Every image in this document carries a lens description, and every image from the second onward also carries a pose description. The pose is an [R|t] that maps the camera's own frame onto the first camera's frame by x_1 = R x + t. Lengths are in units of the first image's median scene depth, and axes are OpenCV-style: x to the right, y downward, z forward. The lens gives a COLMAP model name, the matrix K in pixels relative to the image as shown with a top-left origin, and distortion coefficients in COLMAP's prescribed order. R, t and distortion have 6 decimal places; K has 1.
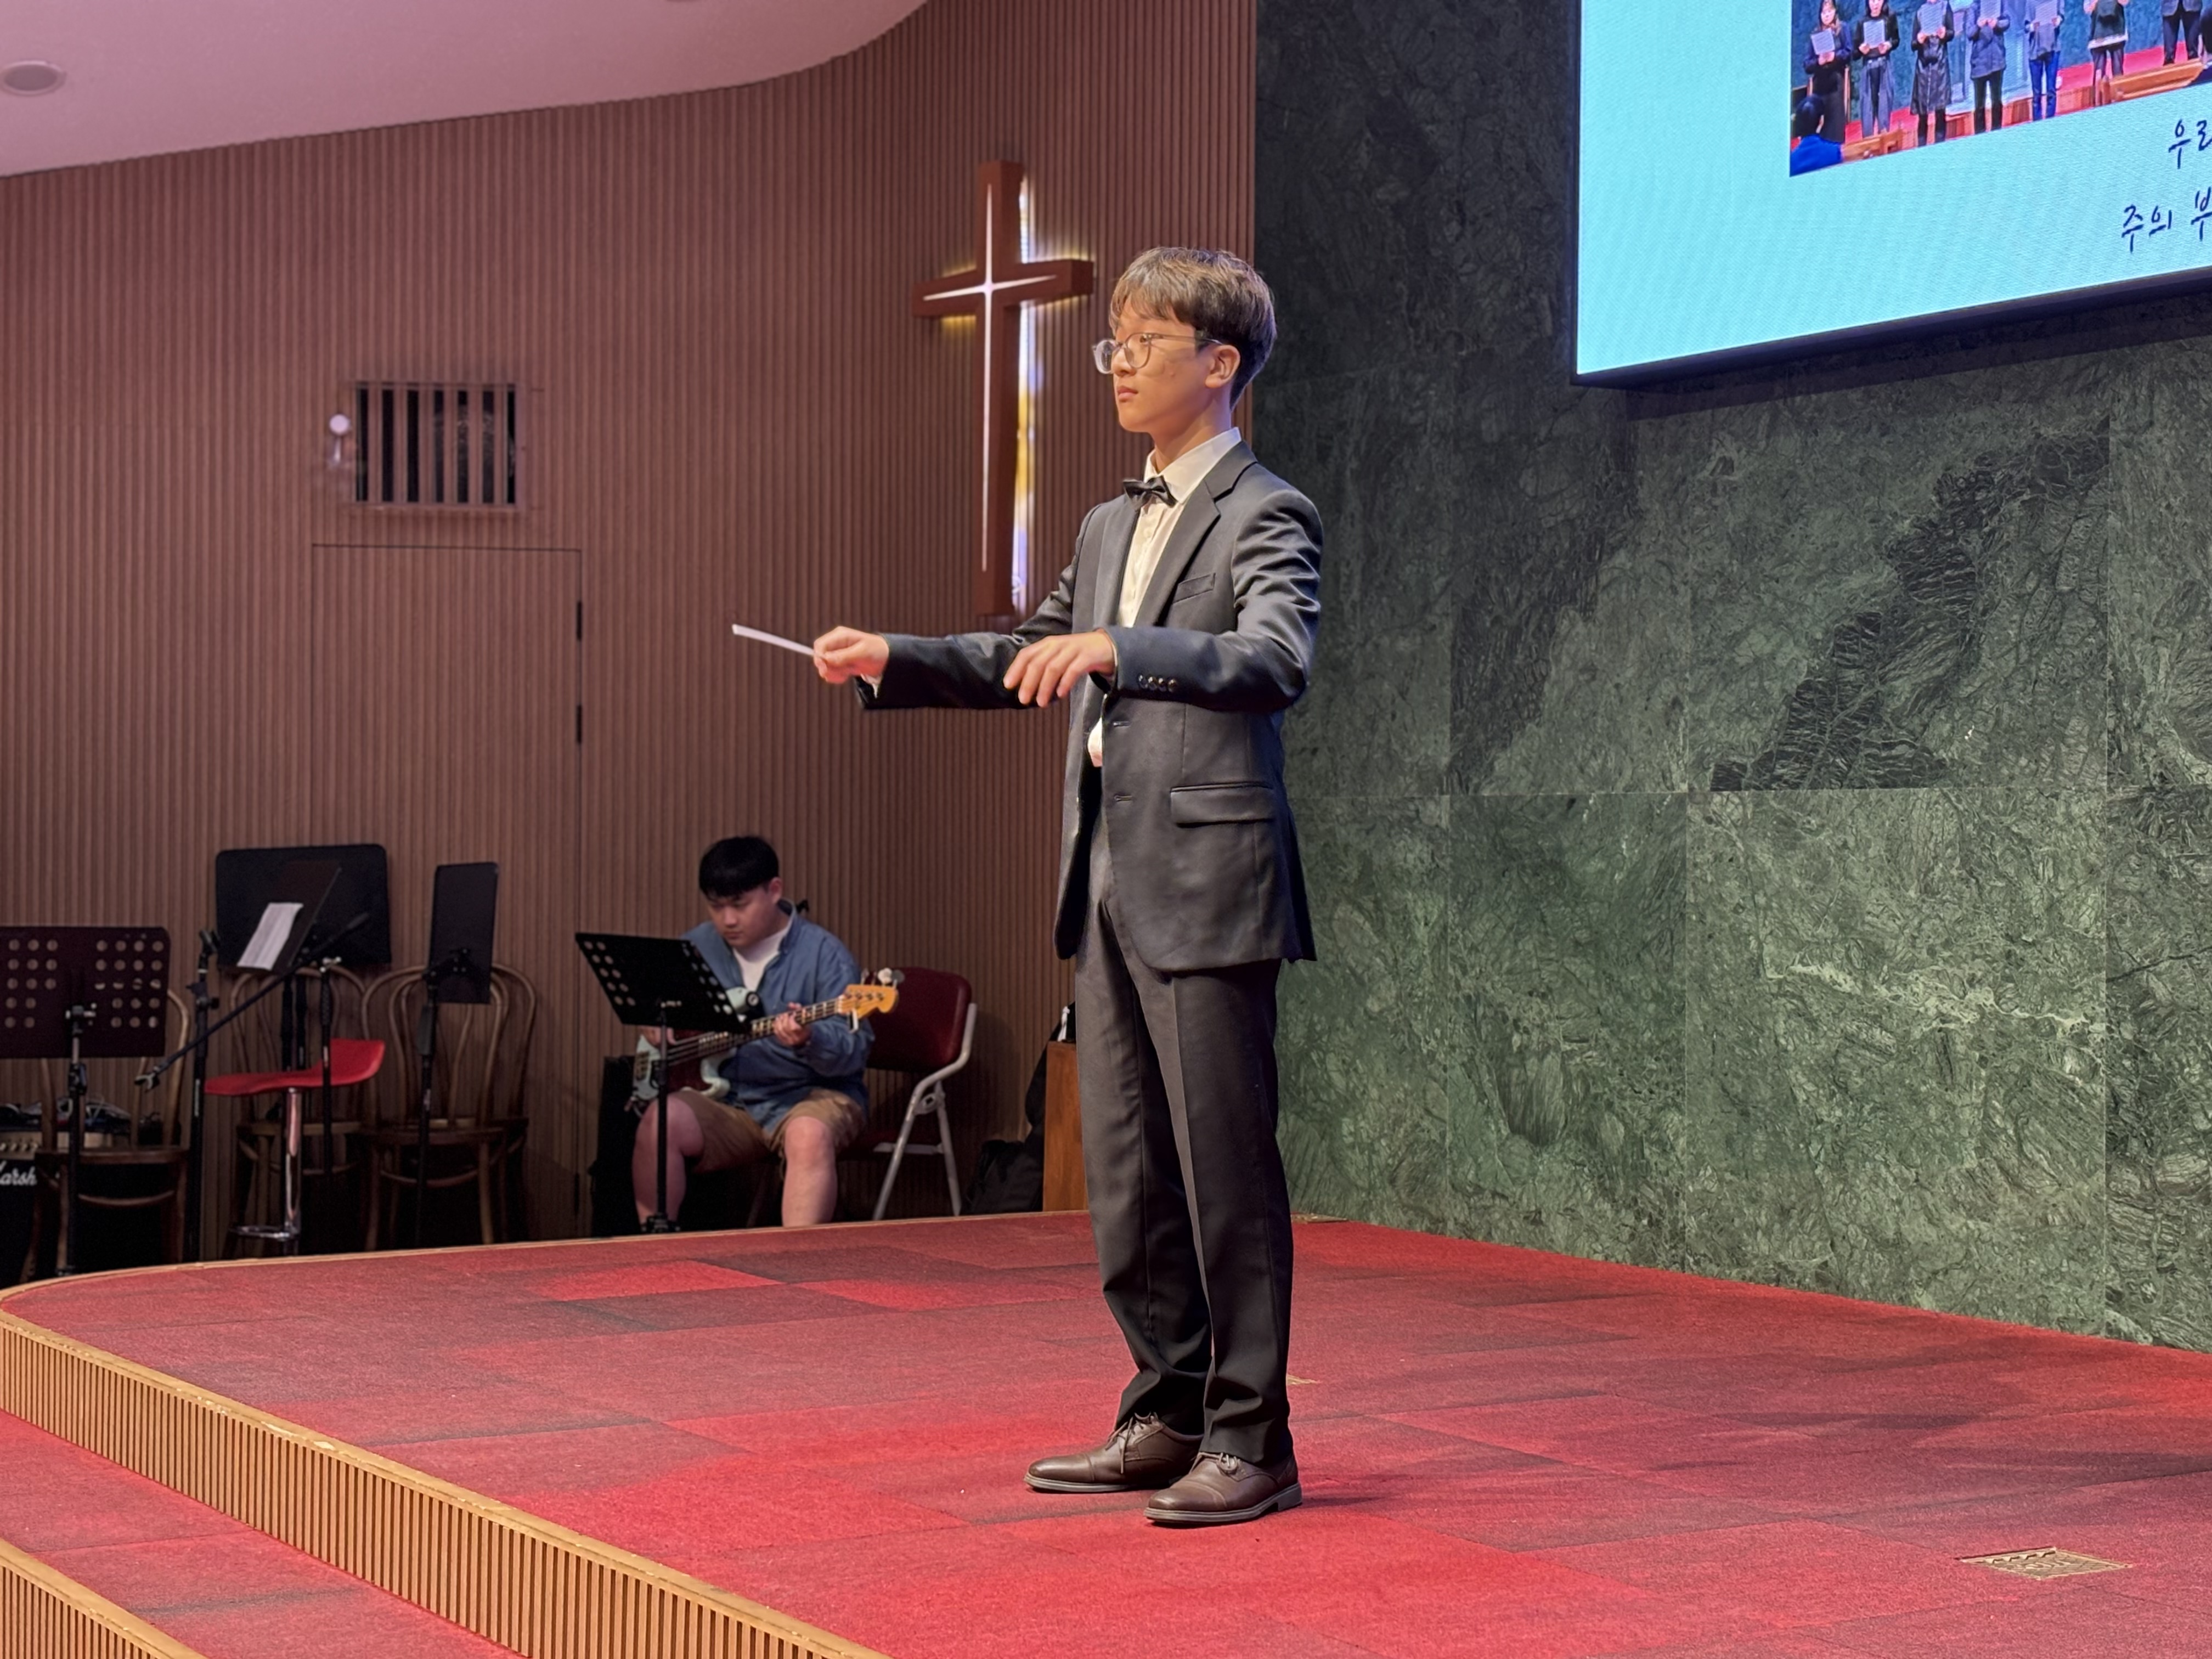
lens RADIAL K [[3563.5, 0, 1094.6], [0, 3563.5, 826.8], [0, 0, 1]] dist [0.144760, 0.000000]
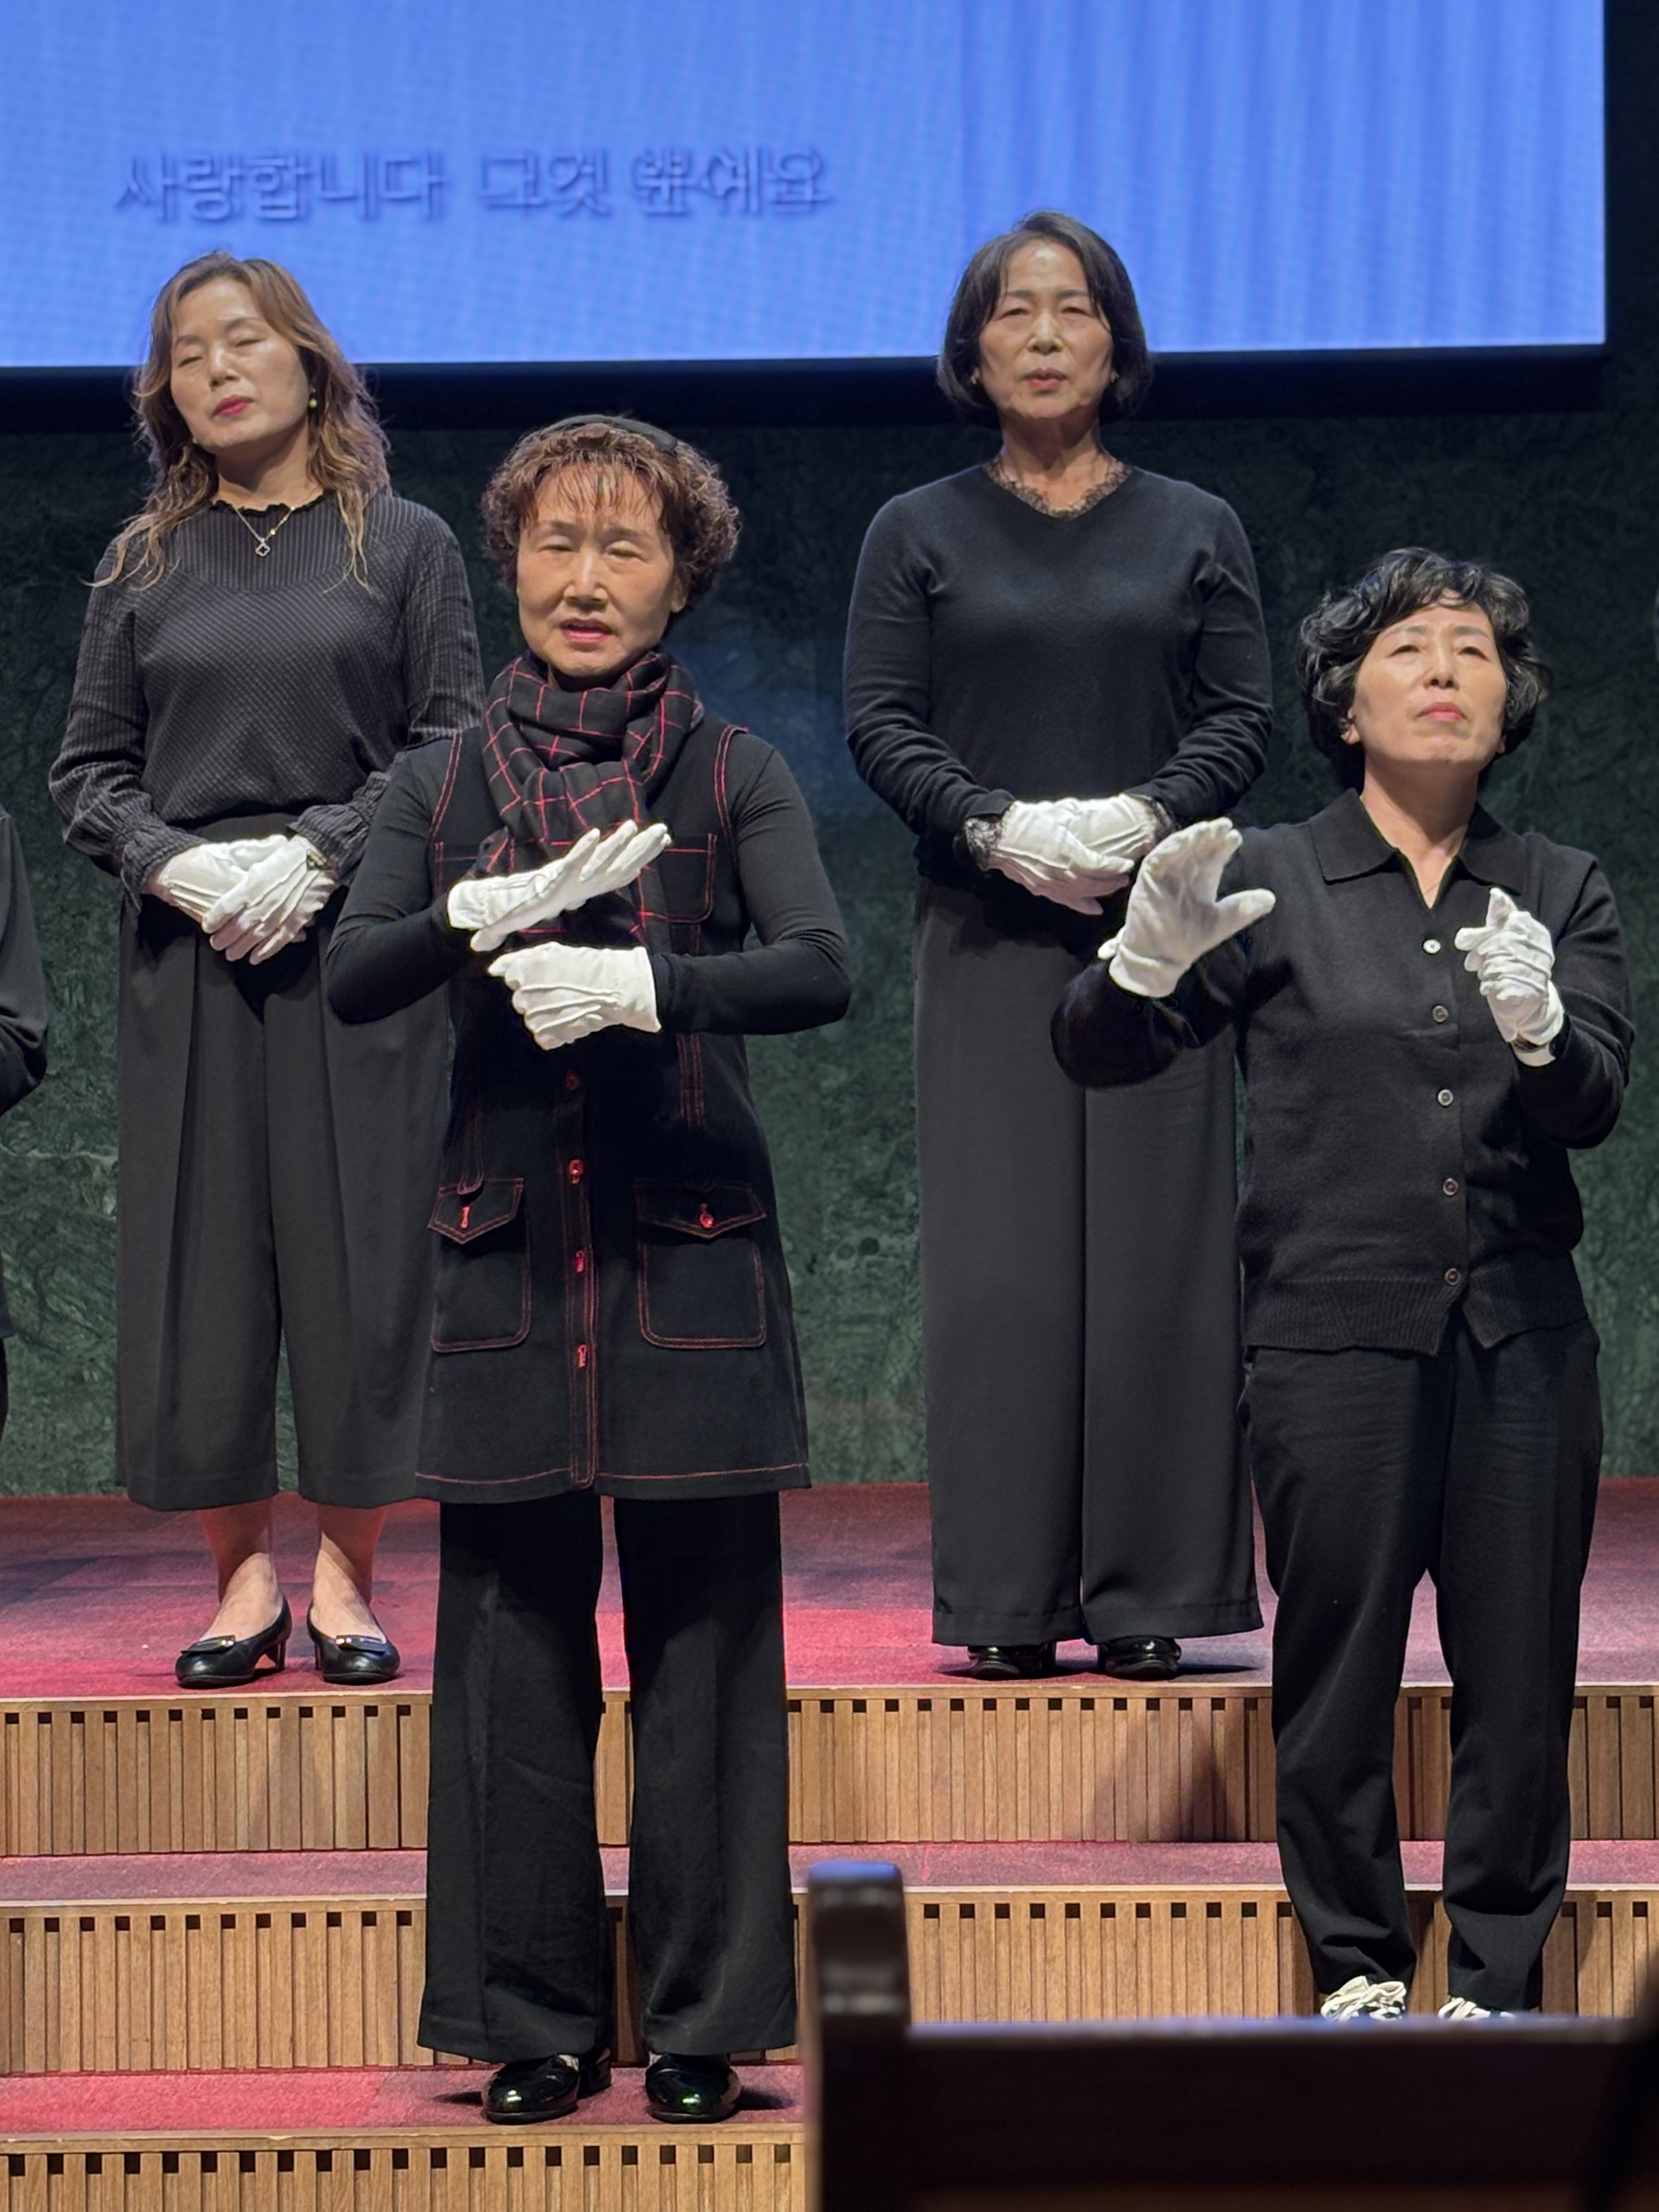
lens RADIAL K [[4987.2, 0, 872.9], [0, 4987.2, 1186.6], [0, 0, 1]] dist [0.145310, 0.000000]
pose [[0.540036, -0.022047, 0.841353, -0.594788], [0.012327, 0.999757, 0.018286, 0.034015], [-0.841551, 0.000496, 0.540177, 0.122261]]
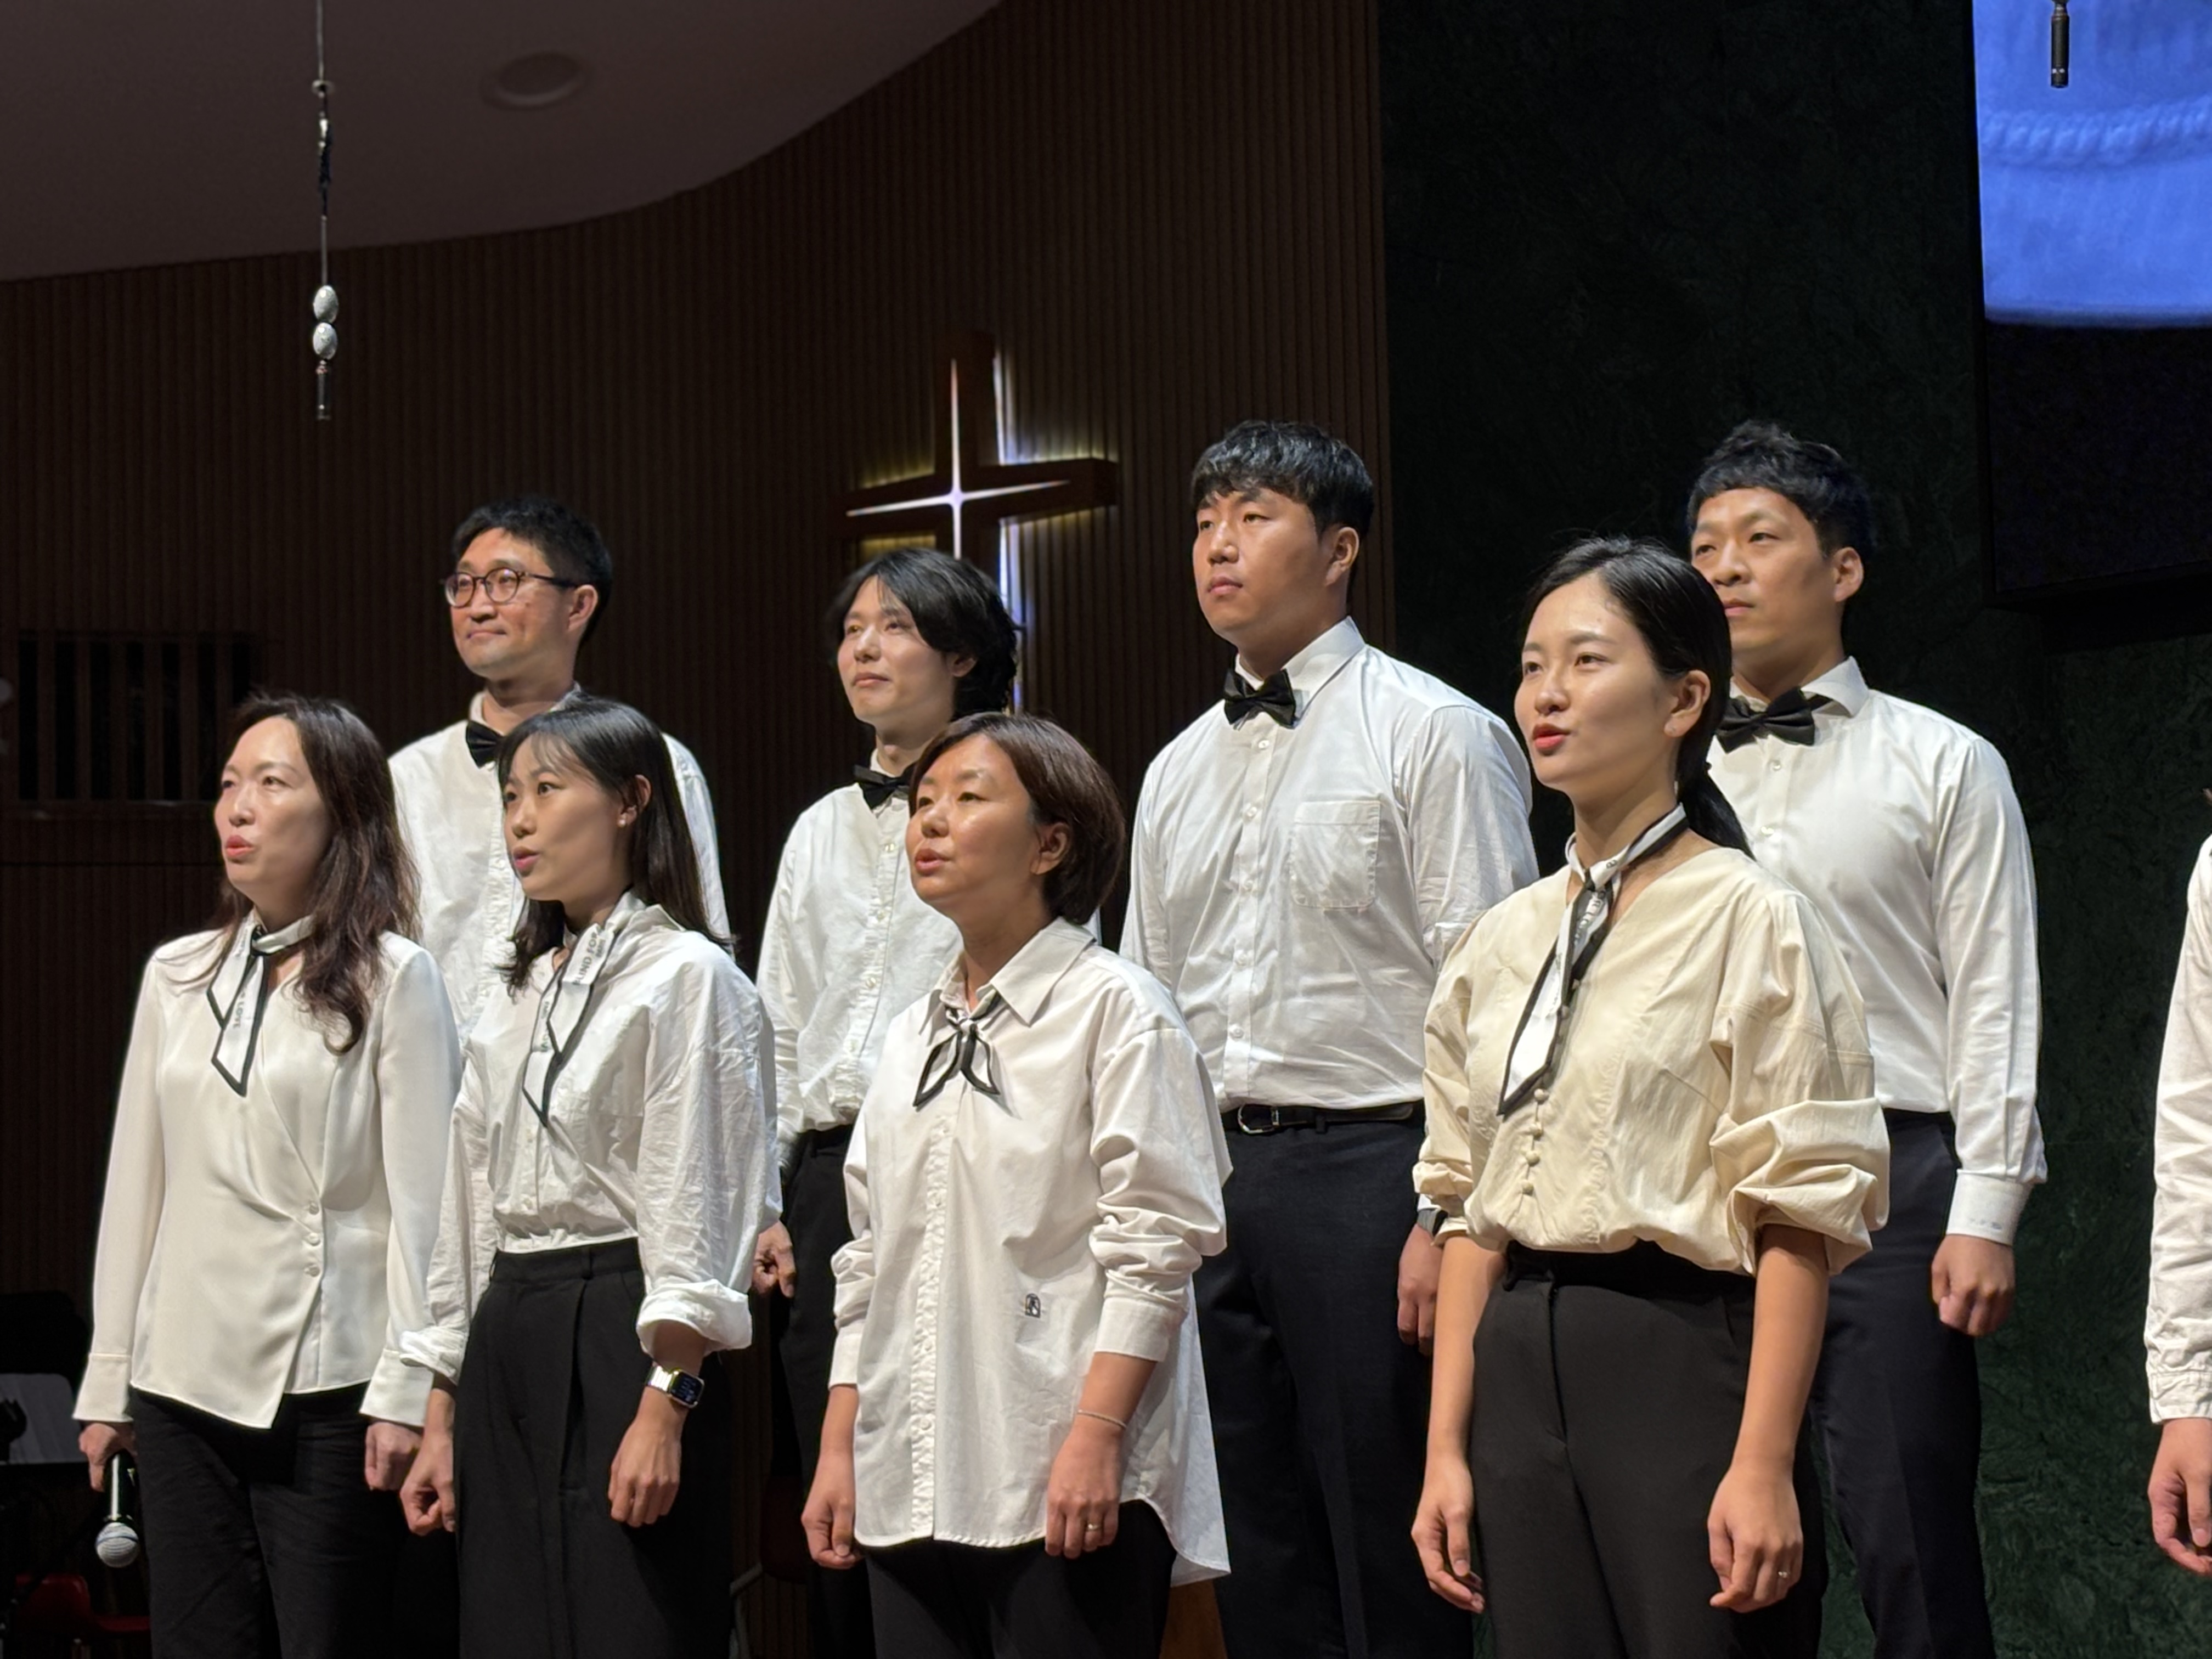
lens RADIAL K [[4987.2, 0, 1087.5], [0, 4987.2, 813.0], [0, 0, 1]] dist [0.145310, 0.000000]
pose [[0.976142, -0.007295, 0.217012, -0.277810], [0.029891, 0.994435, -0.101024, 0.021601], [-0.215068, 0.105101, 0.970927, 0.010012]]
